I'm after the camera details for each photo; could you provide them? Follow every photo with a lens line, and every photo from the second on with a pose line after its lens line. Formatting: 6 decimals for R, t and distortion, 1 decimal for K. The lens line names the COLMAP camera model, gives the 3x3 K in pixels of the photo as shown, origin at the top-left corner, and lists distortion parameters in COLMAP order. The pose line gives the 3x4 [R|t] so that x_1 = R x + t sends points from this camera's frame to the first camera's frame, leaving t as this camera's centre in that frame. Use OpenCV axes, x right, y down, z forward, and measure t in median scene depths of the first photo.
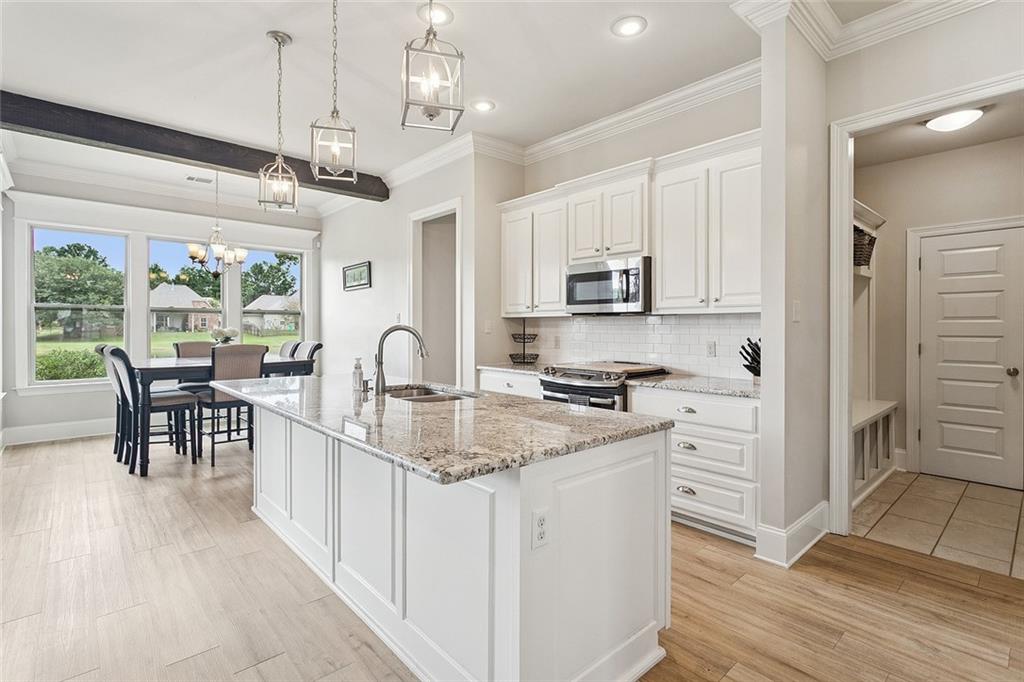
lens RADIAL K [[488.9, 0, 510.5], [0, 488.9, 333.7], [0, 0, 1]] dist [-0.003821, 0.000182]
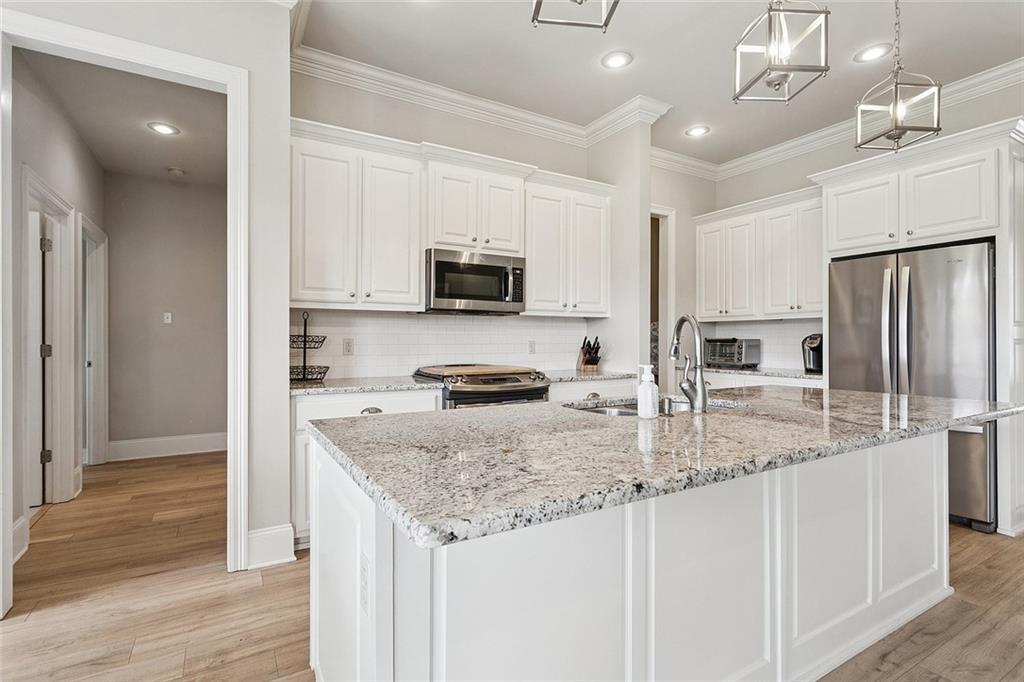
lens RADIAL K [[488.9, 0, 511.4], [0, 488.9, 338.2], [0, 0, 1]] dist [-0.003821, 0.000182]
pose [[0.199835, 0.002694, 0.979826, -0.655416], [0.011881, 0.999916, -0.005173, 0.013302], [-0.979758, 0.012675, 0.199786, 0.732050]]
